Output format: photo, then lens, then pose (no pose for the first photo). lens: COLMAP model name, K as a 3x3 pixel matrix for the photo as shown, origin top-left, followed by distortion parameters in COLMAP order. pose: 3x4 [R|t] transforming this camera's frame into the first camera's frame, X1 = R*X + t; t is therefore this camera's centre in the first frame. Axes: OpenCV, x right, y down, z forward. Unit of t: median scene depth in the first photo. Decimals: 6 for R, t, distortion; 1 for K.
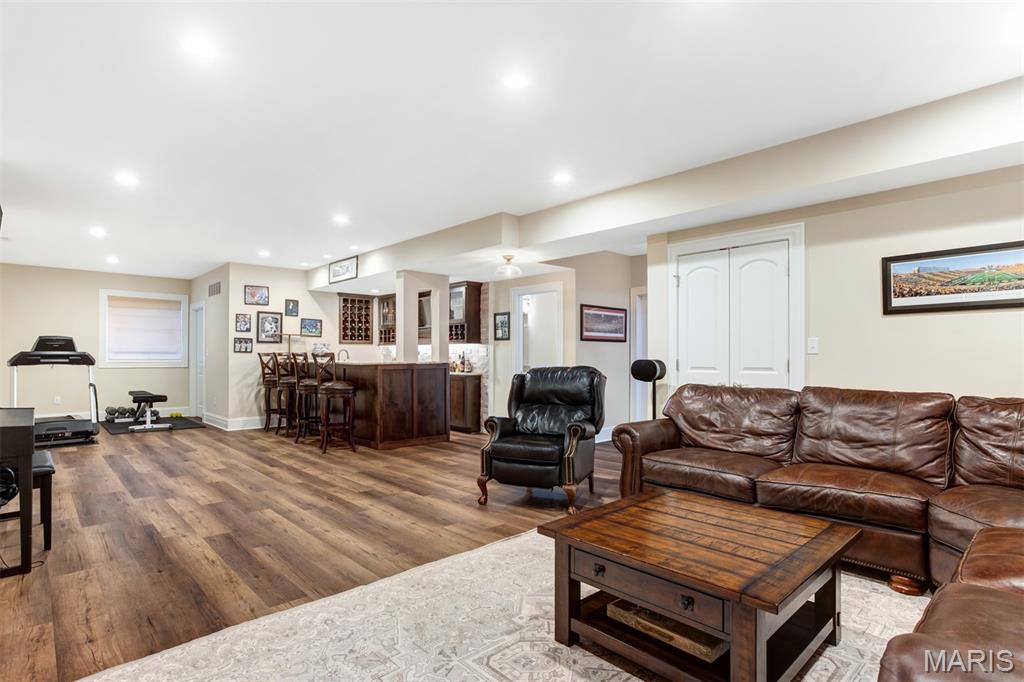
lens RADIAL K [[519.6, 0, 494.7], [0, 519.6, 343.8], [0, 0, 1]] dist [-0.027852, 0.019864]
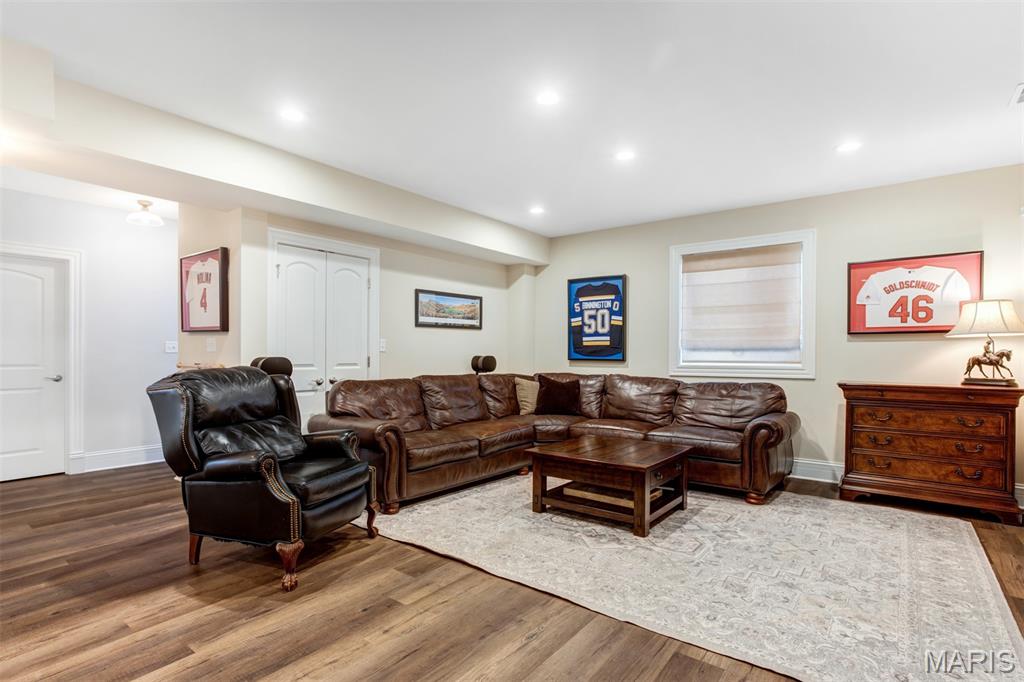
lens RADIAL K [[509.5, 0, 499.0], [0, 509.5, 348.8], [0, 0, 1]] dist [-0.020922, 0.000998]
pose [[-0.163339, 0.011352, 0.986505, -0.336244], [-0.025181, 0.999560, -0.015671, 0.011551], [-0.986249, -0.027401, -0.162981, 0.432626]]
